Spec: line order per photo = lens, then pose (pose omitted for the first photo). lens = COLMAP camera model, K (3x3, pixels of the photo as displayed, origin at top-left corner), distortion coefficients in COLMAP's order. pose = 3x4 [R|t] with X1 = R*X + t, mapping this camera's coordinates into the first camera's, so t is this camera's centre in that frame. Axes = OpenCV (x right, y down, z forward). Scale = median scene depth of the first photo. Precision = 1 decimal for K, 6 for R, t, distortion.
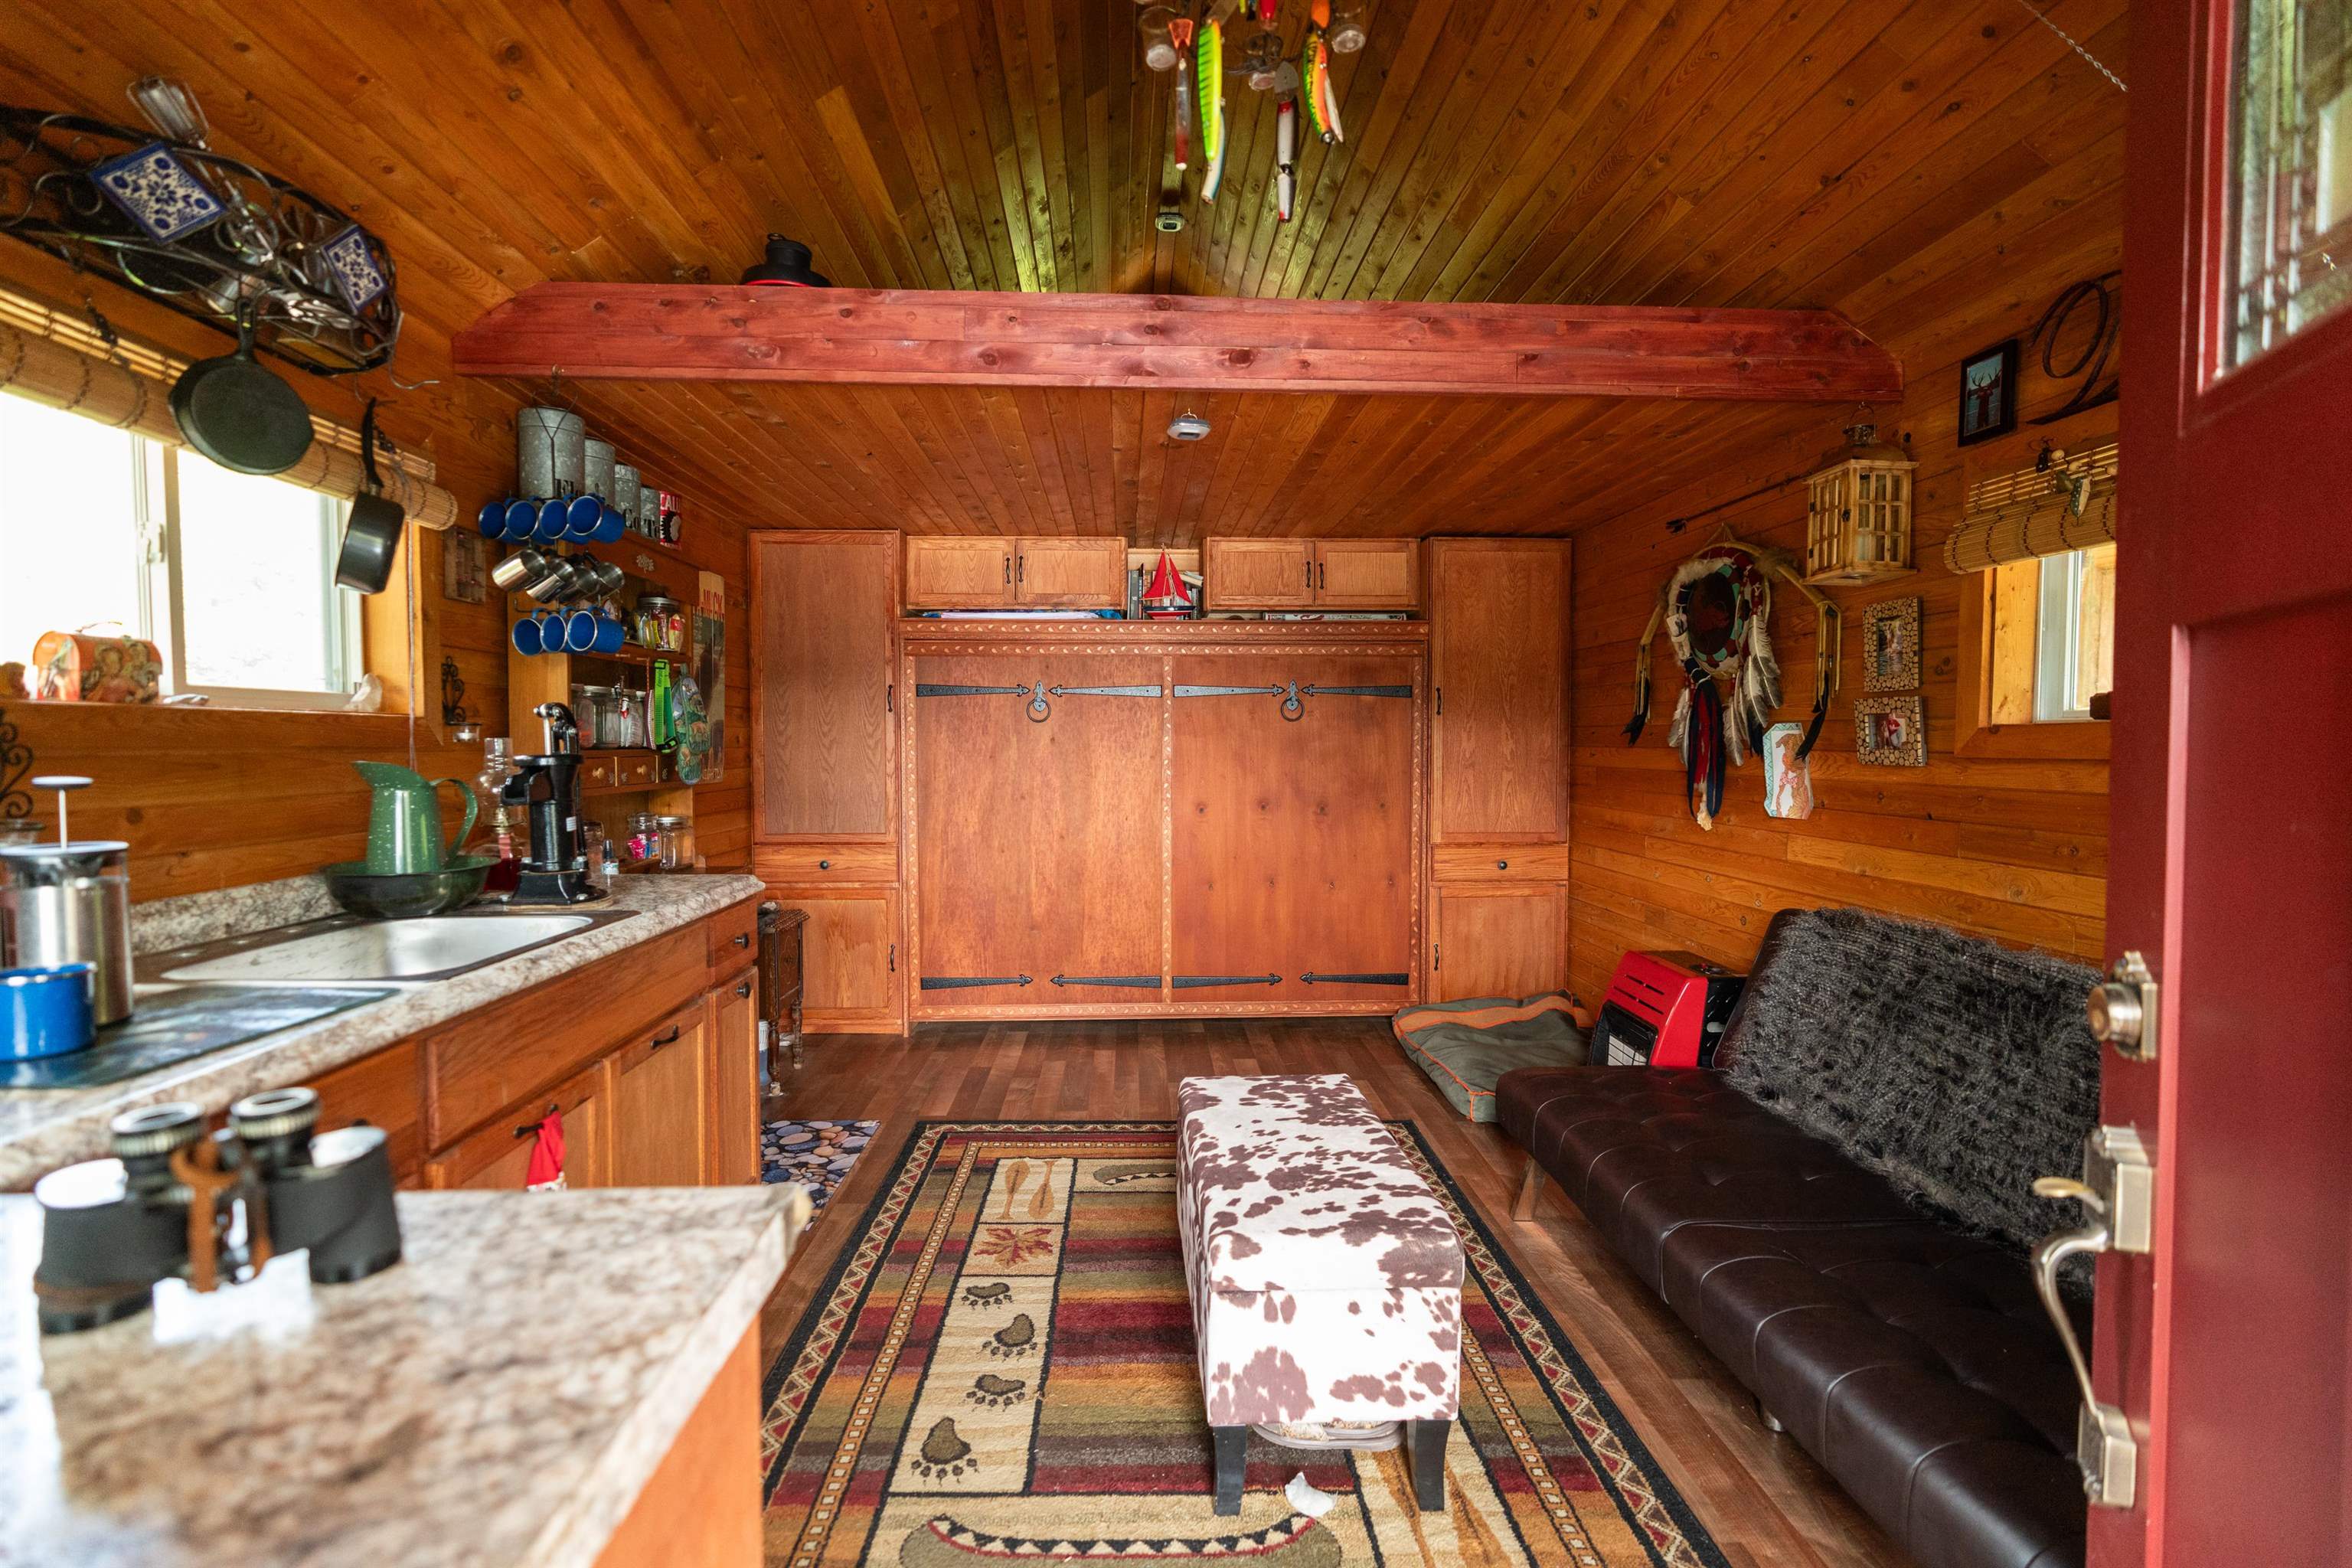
lens RADIAL K [[1045.5, 0, 1169.1], [0, 1045.5, 787.8], [0, 0, 1]] dist [-0.014800, 0.006459]
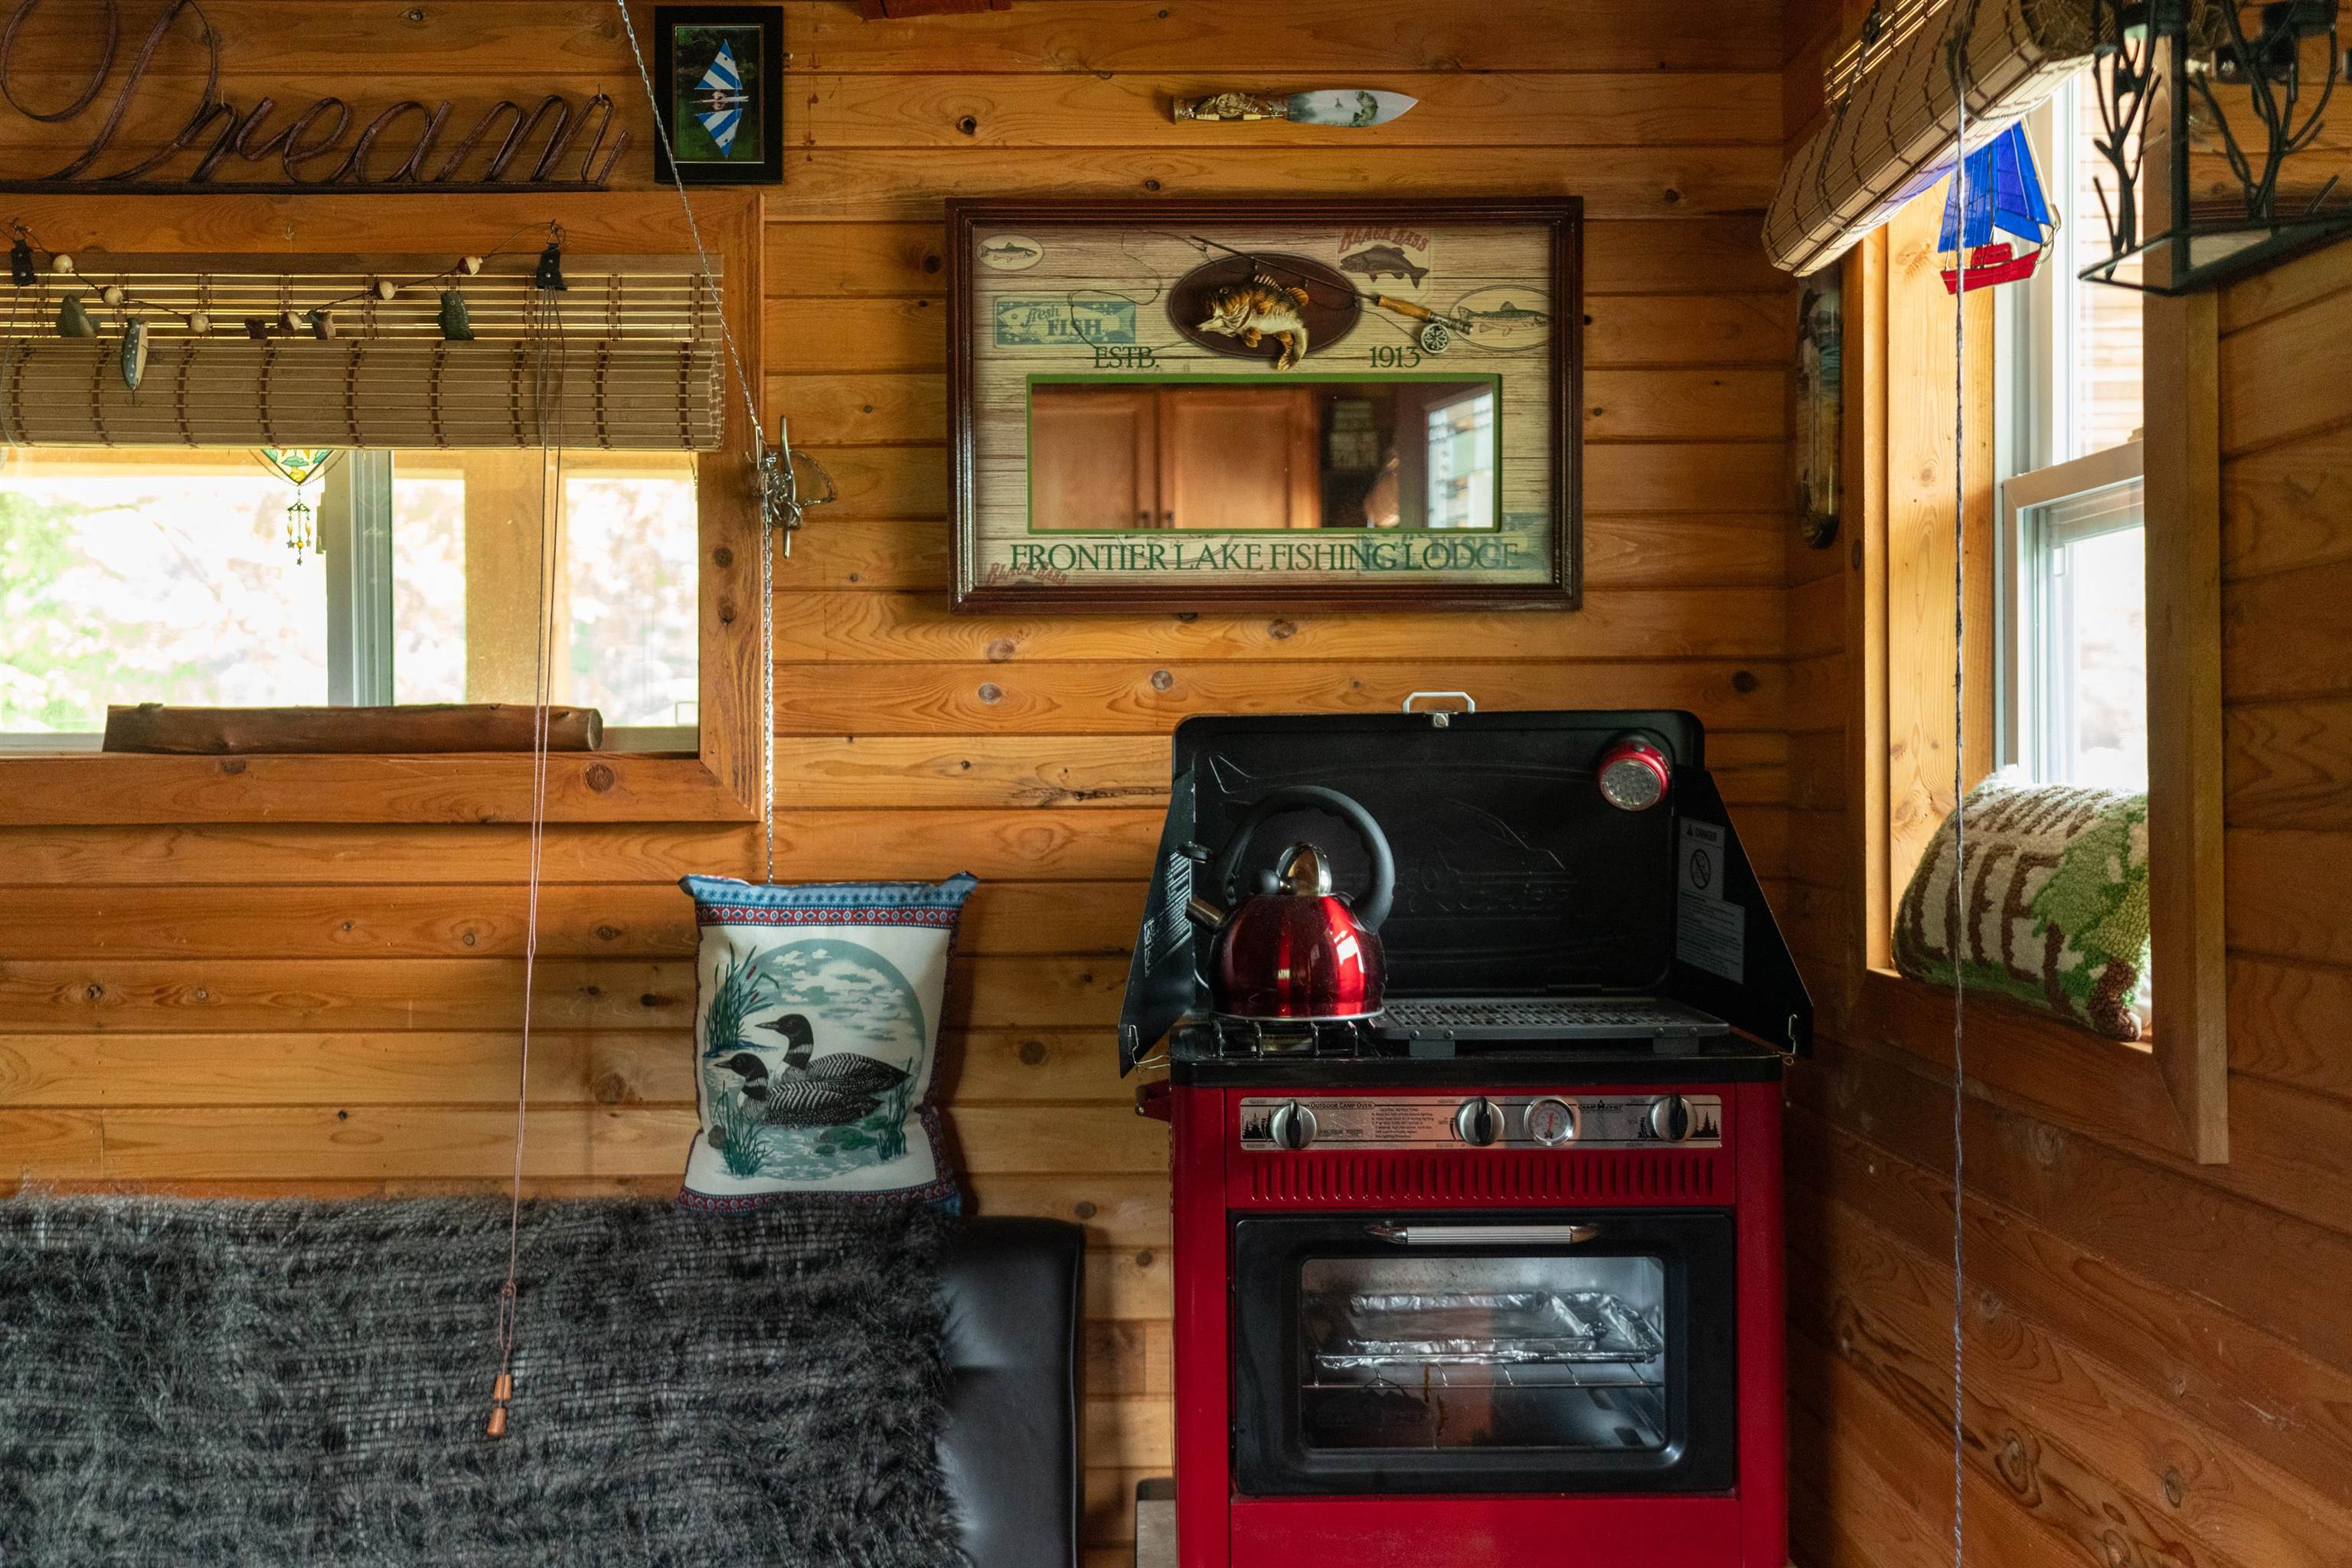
lens RADIAL K [[2251.7, 0, 1177.2], [0, 2251.7, 778.3], [0, 0, 1]] dist [-0.006677, 0.000000]
pose [[0.016983, -0.015641, 0.999733, -0.258556], [0.048085, 0.998733, 0.014808, -0.035946], [-0.998699, 0.047821, 0.017714, 0.349513]]
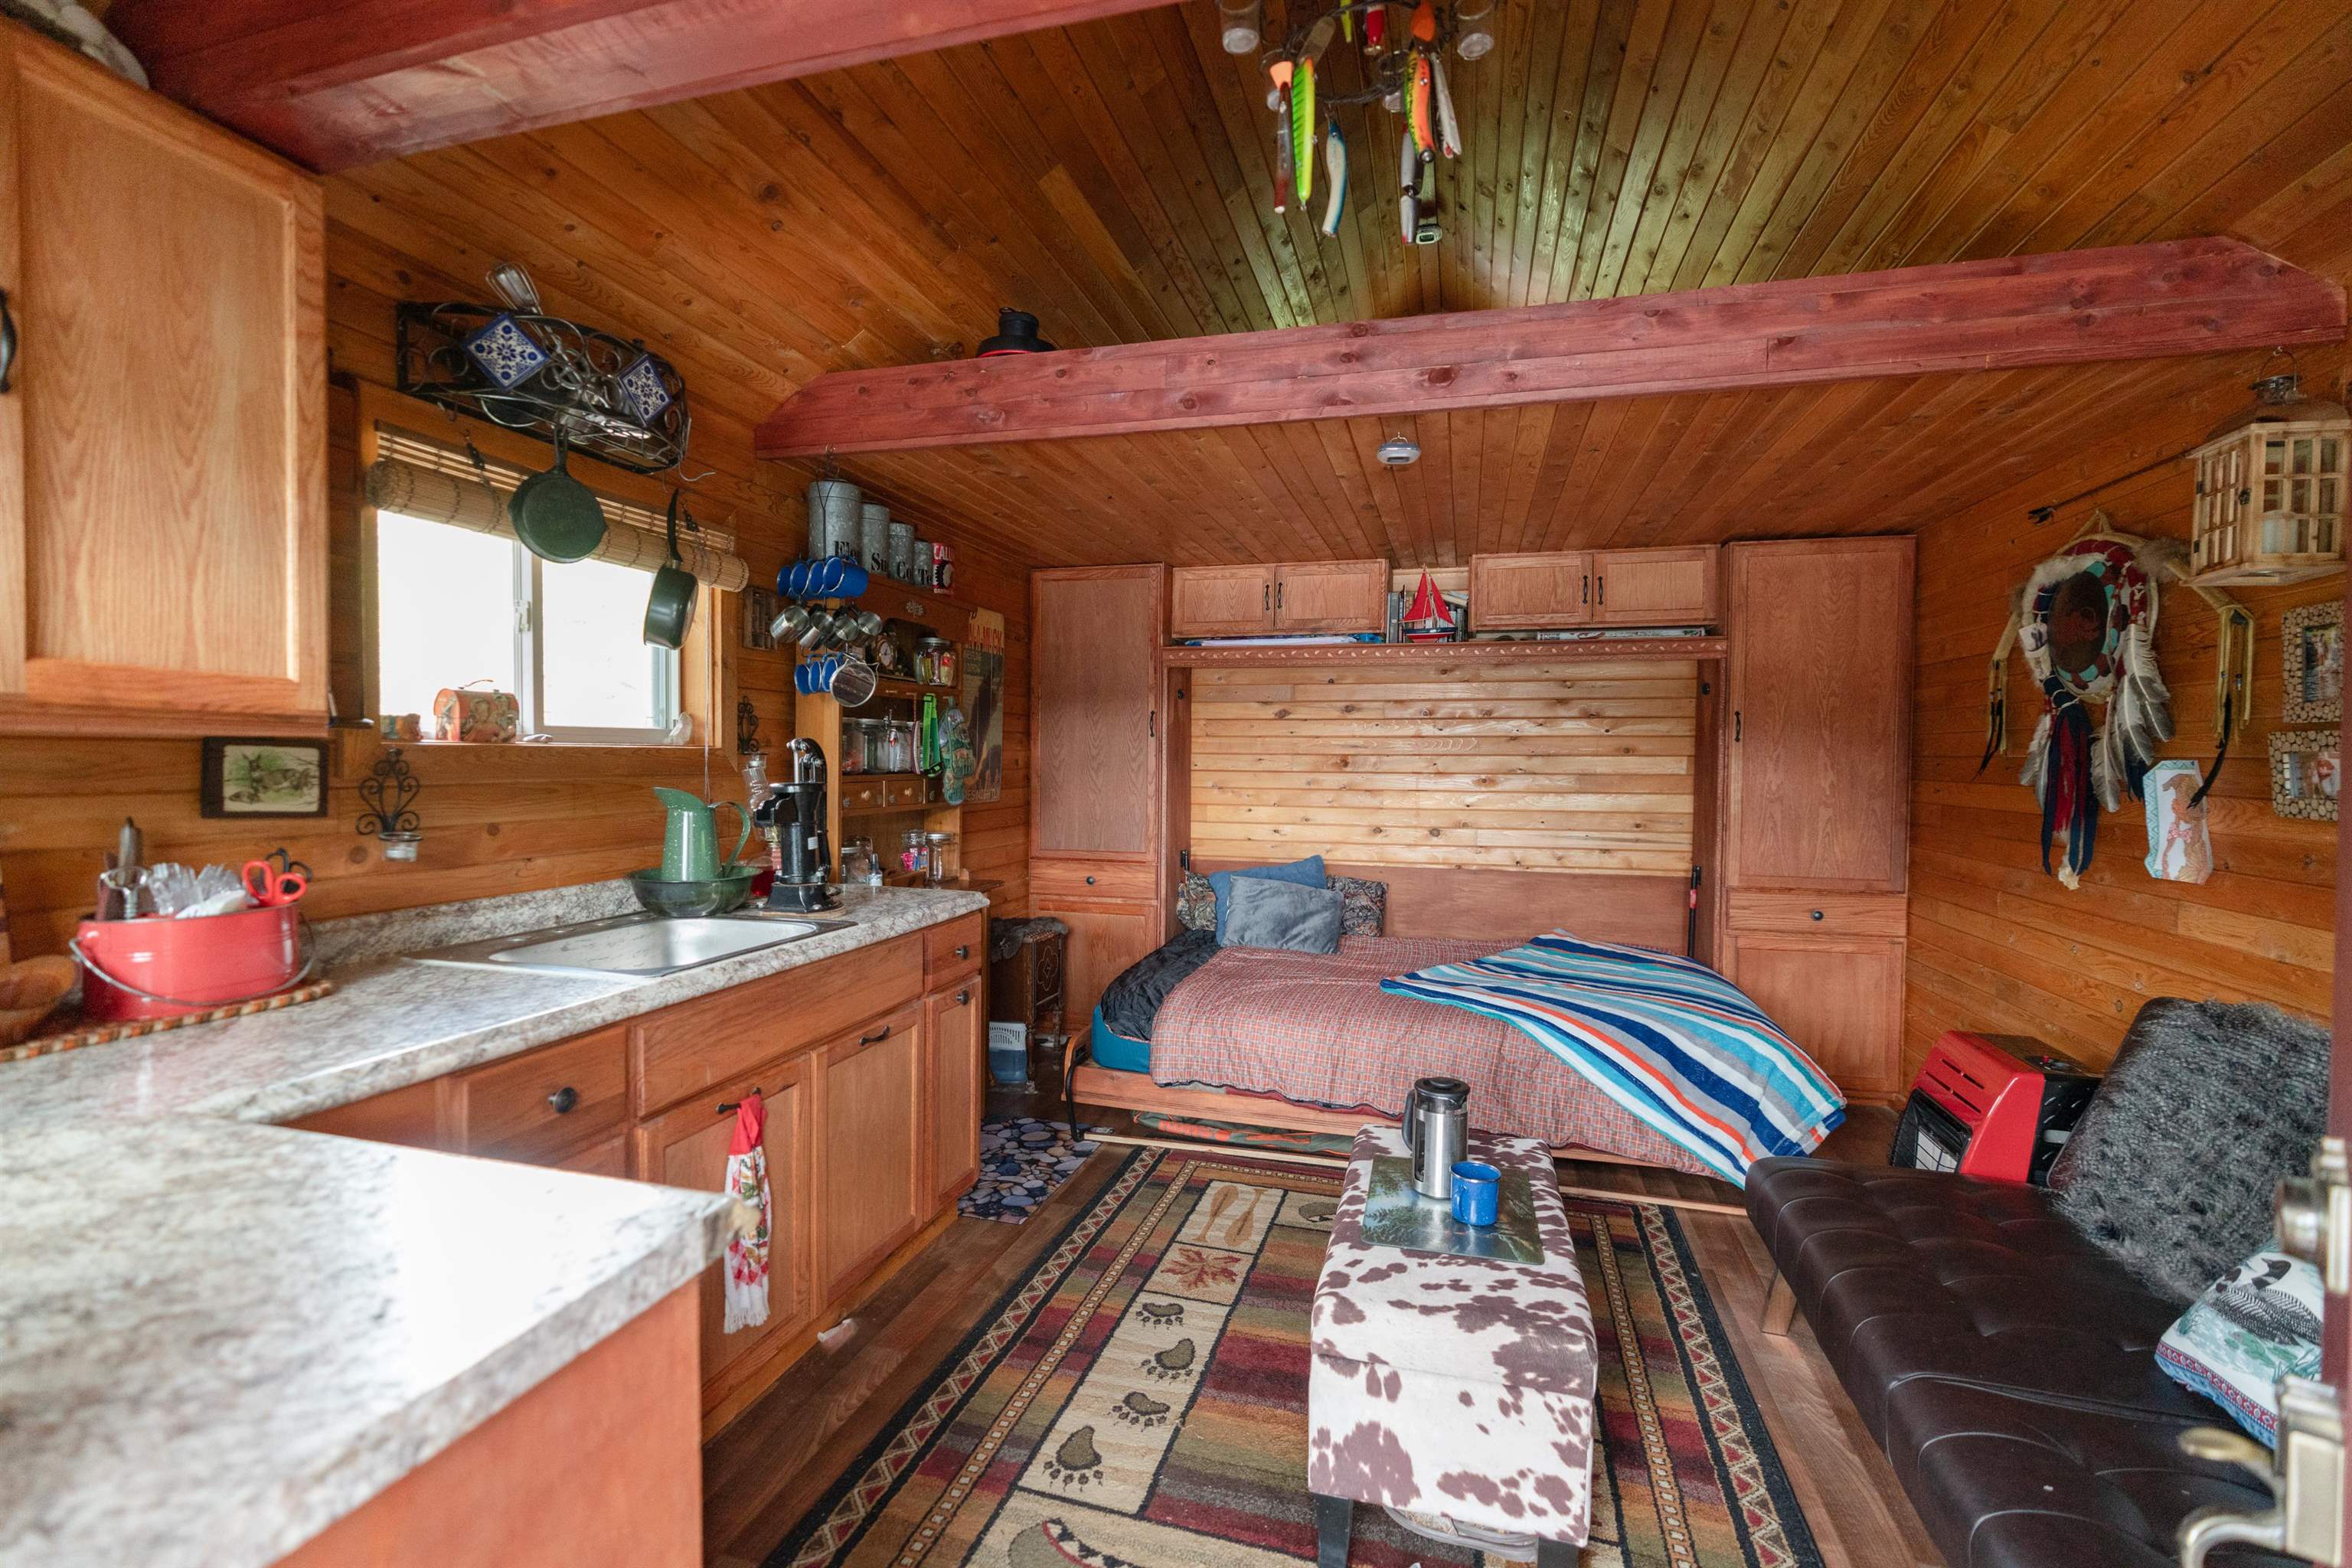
lens RADIAL K [[1045.5, 0, 1169.0], [0, 1045.5, 790.4], [0, 0, 1]] dist [-0.014800, 0.006459]
pose [[0.949511, 0.018390, -0.313193, 0.141783], [-0.021991, 0.999726, -0.007969, -0.020246], [0.312961, 0.014454, 0.949656, 0.019856]]
